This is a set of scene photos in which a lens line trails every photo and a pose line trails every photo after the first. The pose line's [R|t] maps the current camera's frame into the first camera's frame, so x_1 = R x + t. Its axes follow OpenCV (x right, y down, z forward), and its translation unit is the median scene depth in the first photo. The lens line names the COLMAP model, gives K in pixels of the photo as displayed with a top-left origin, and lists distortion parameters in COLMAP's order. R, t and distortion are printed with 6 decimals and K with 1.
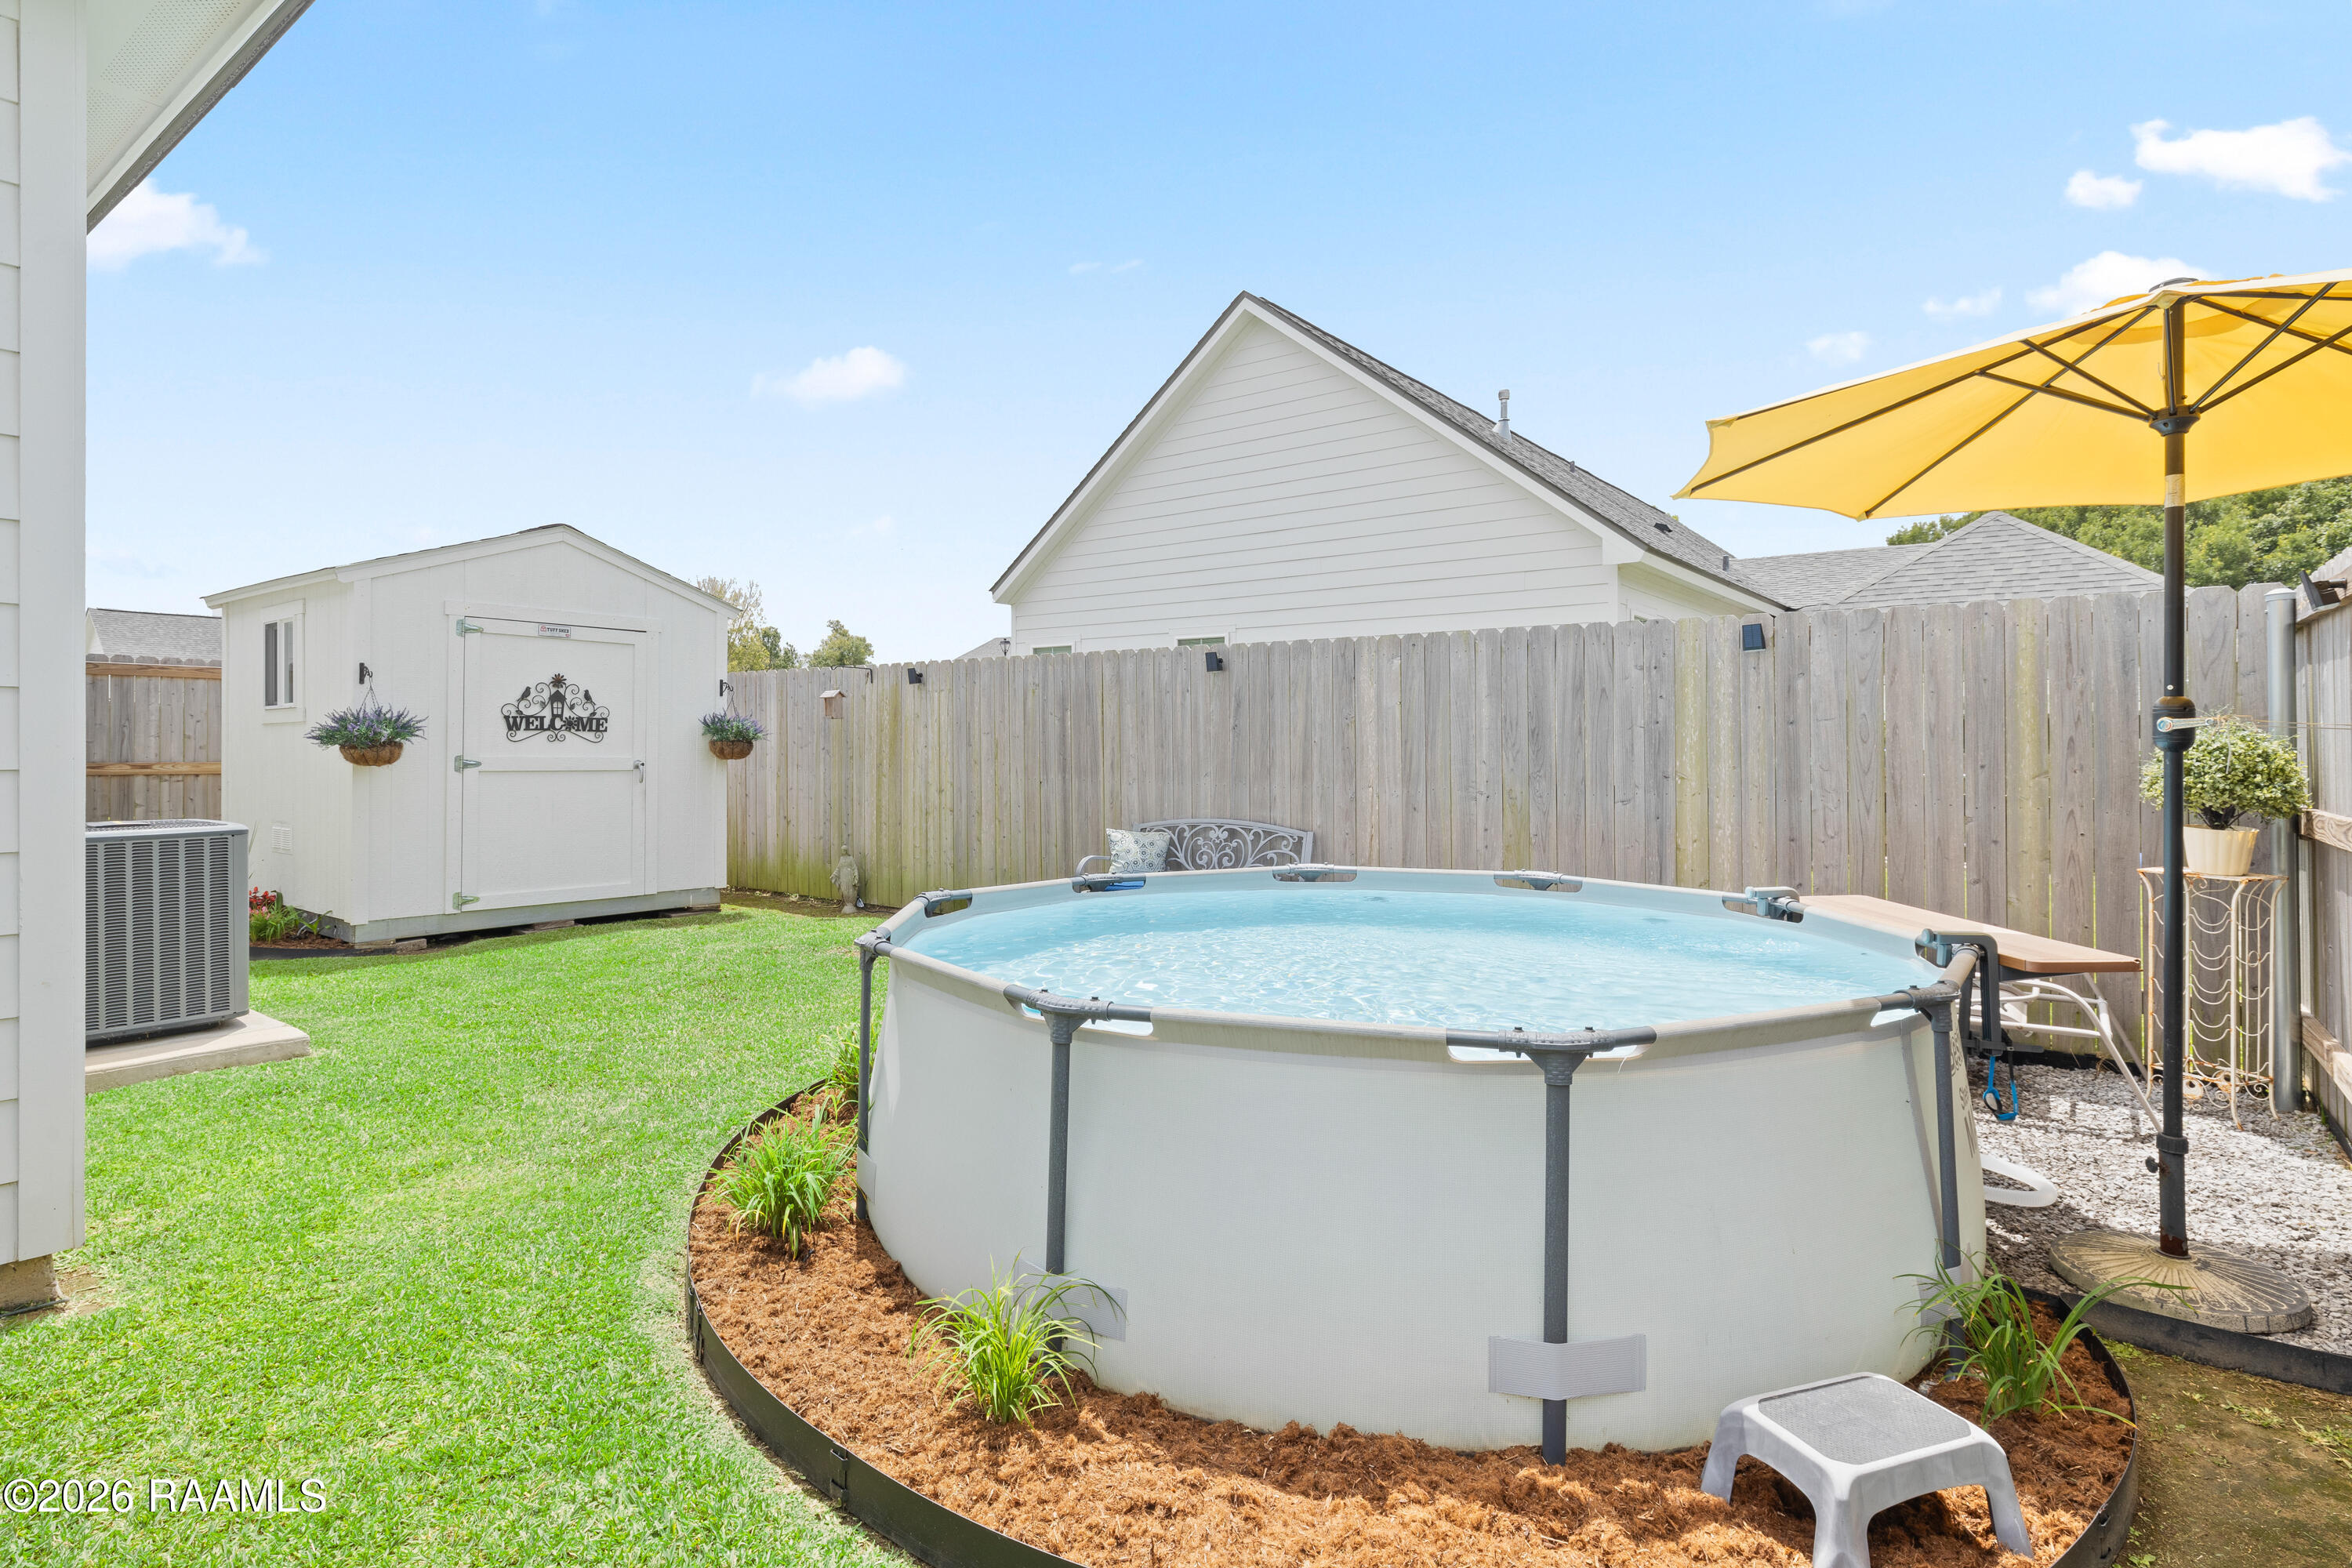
lens RADIAL K [[1245.7, 0, 1157.8], [0, 1245.7, 736.4], [0, 0, 1]] dist [-0.001366, 0.001854]
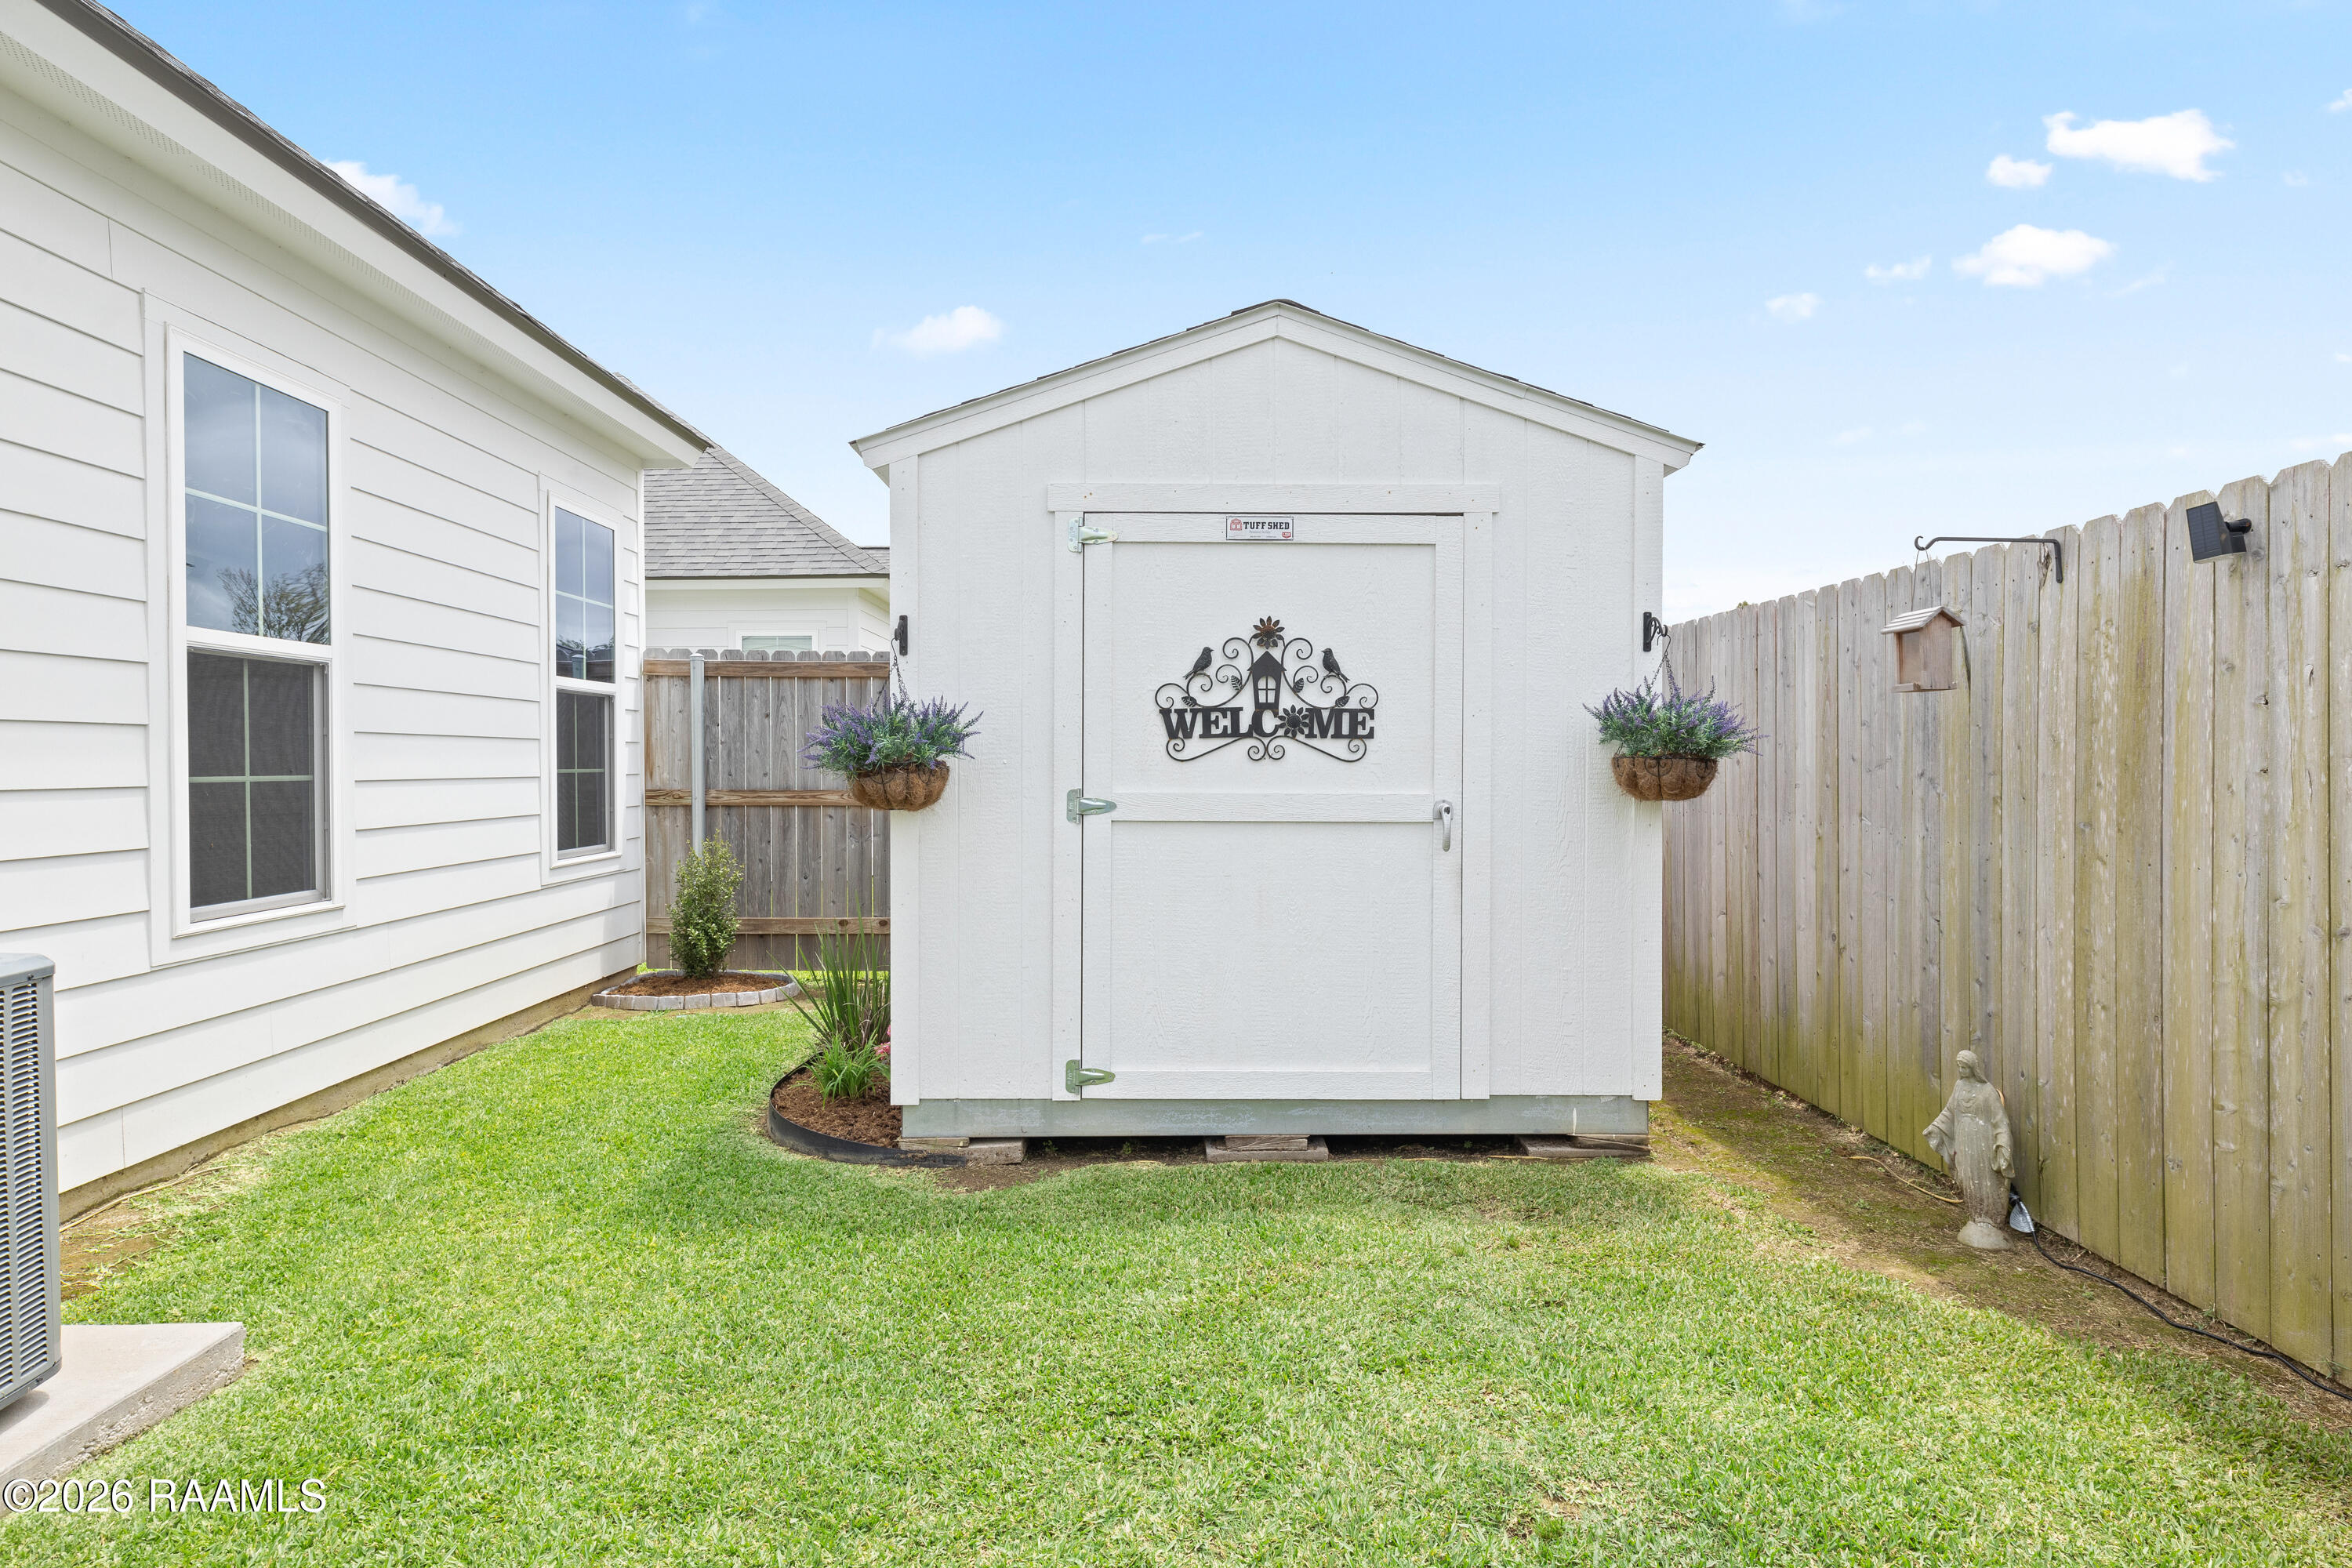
lens RADIAL K [[1239.2, 0, 1216.5], [0, 1239.2, 777.6], [0, 0, 1]] dist [0.000158, -0.000403]
pose [[0.637215, 0.004636, -0.770672, -0.127446], [0.009770, 0.999853, 0.014093, 0.003686], [0.770624, -0.016509, 0.637076, 0.669417]]
